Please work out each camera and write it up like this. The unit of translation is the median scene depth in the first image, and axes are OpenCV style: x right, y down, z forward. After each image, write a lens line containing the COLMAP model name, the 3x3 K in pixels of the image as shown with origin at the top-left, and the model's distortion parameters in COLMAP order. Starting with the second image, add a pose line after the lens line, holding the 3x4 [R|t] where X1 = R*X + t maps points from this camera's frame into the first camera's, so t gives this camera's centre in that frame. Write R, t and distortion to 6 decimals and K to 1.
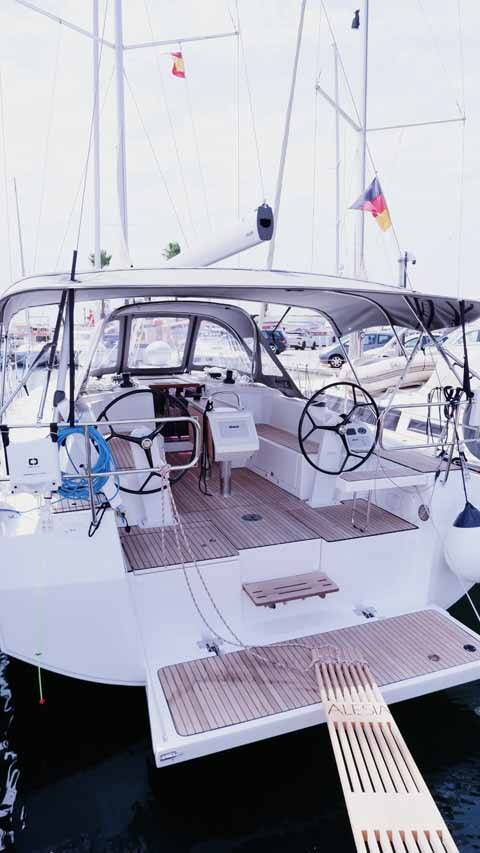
lens RADIAL K [[573.6, 0, 243.5], [0, 573.6, 421.3], [0, 0, 1]] dist [-0.004221, 0.001079]
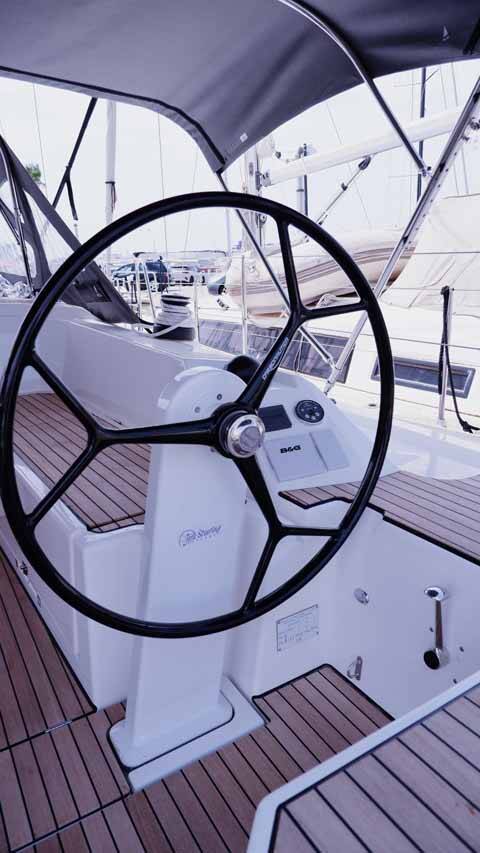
lens RADIAL K [[573.6, 0, 236.5], [0, 573.6, 424.4], [0, 0, 1]] dist [-0.004221, 0.001079]
pose [[0.984080, -0.082801, 0.157261, 0.125406], [0.066050, 0.991854, 0.108919, -0.011041], [-0.164999, -0.096798, 0.981532, 0.727124]]
